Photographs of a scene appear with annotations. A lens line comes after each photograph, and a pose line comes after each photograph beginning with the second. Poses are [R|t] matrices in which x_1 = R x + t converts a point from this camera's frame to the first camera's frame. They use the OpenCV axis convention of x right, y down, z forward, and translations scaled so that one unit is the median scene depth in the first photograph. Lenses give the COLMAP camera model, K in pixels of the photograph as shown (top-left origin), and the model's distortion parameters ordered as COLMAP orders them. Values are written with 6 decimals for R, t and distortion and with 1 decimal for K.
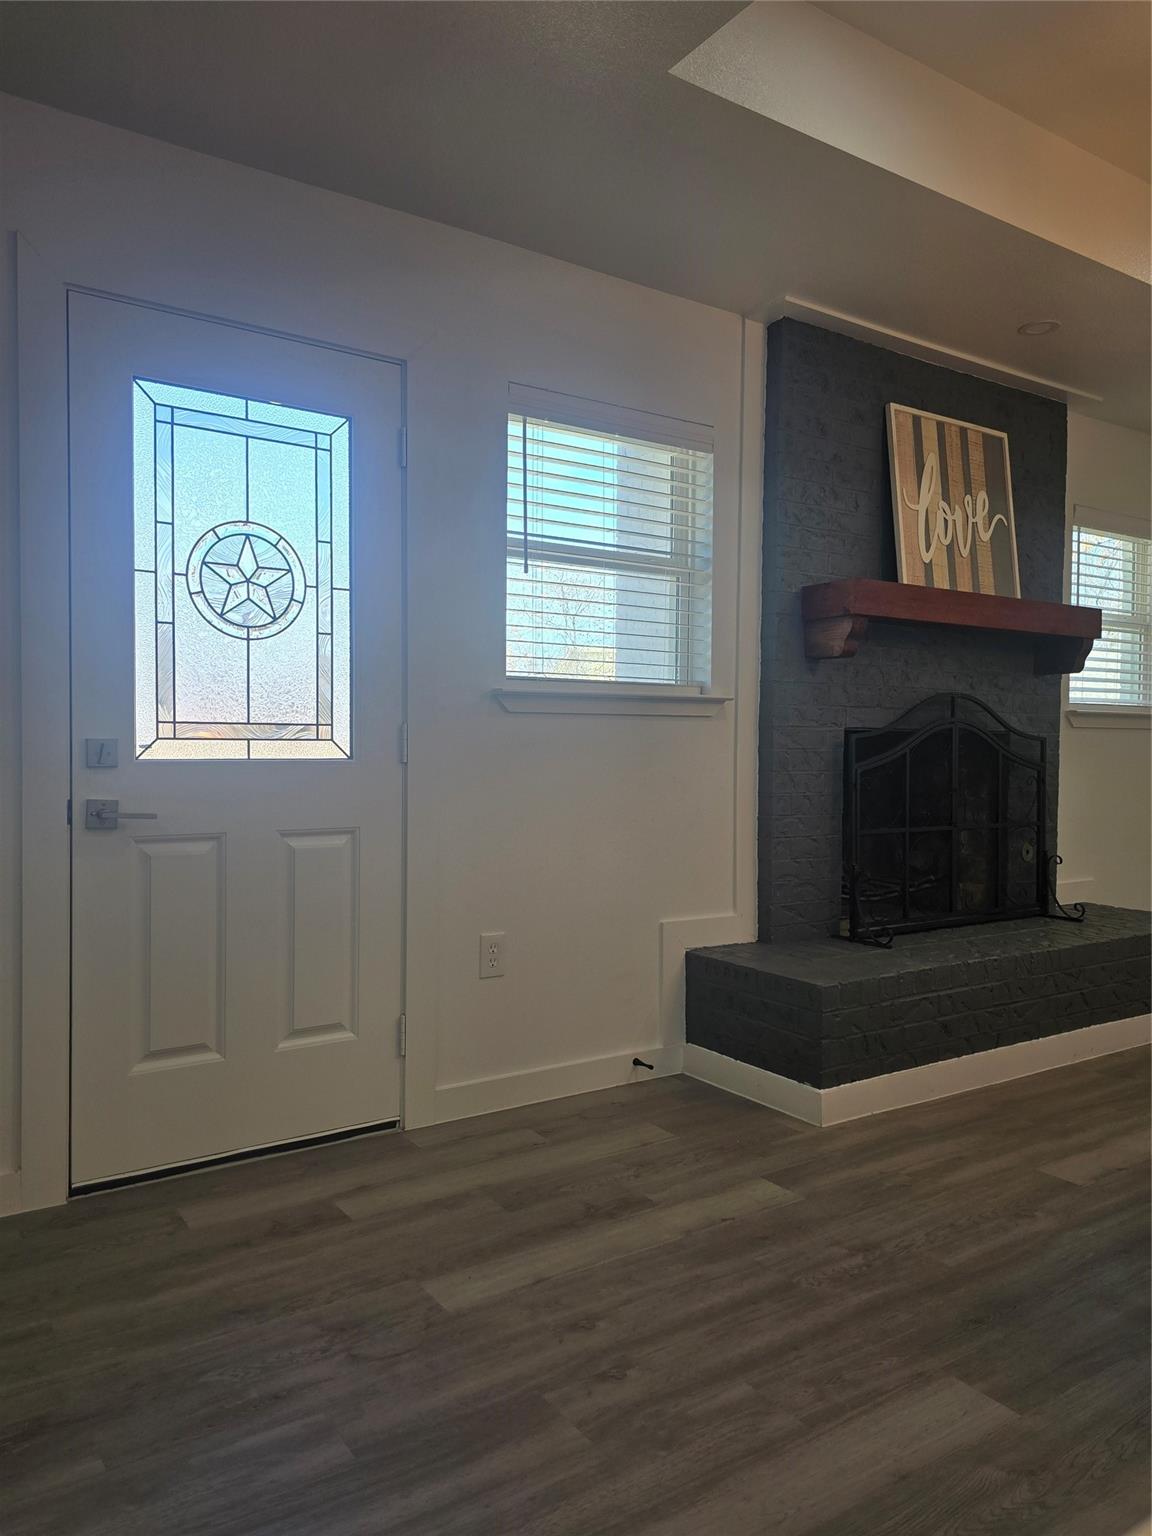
lens RADIAL K [[1108.9, 0, 576.0], [0, 1108.9, 768.0], [0, 0, 1]] dist [0.053448, 0.000314]
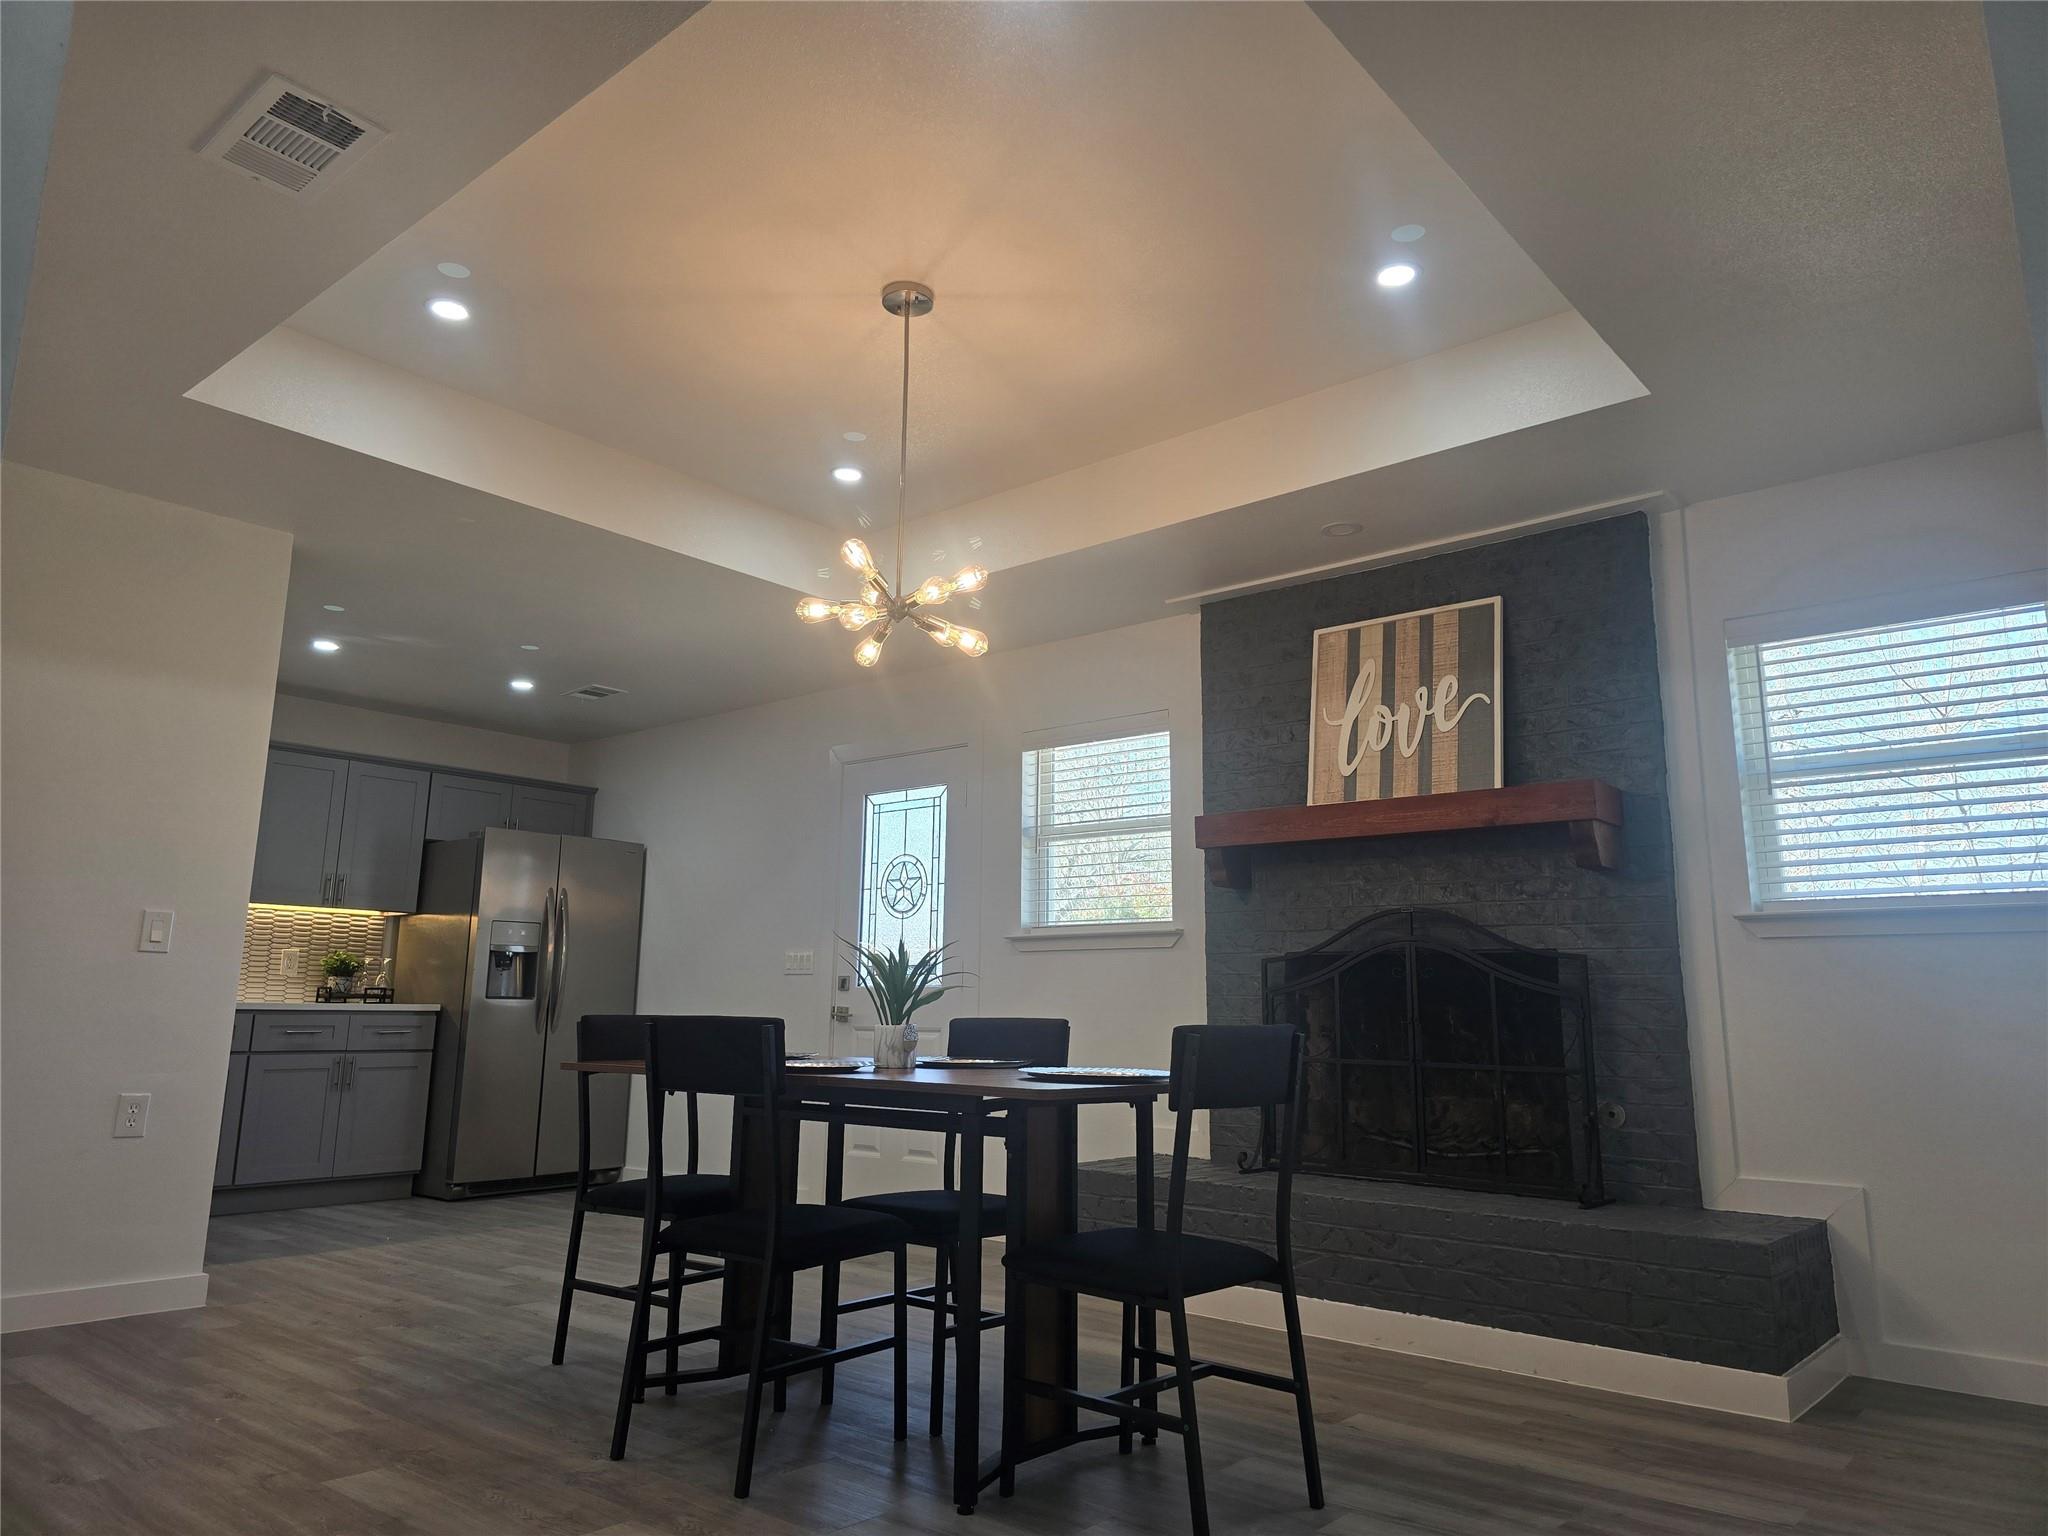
lens RADIAL K [[1360.0, 0, 1024.0], [0, 1360.0, 768.0], [0, 0, 1]] dist [0.000741, -0.000103]
pose [[0.255313, -0.173905, -0.951090, 1.350952], [-0.034569, 0.981420, -0.188731, 0.038757], [0.966240, 0.081064, 0.244557, 0.446282]]
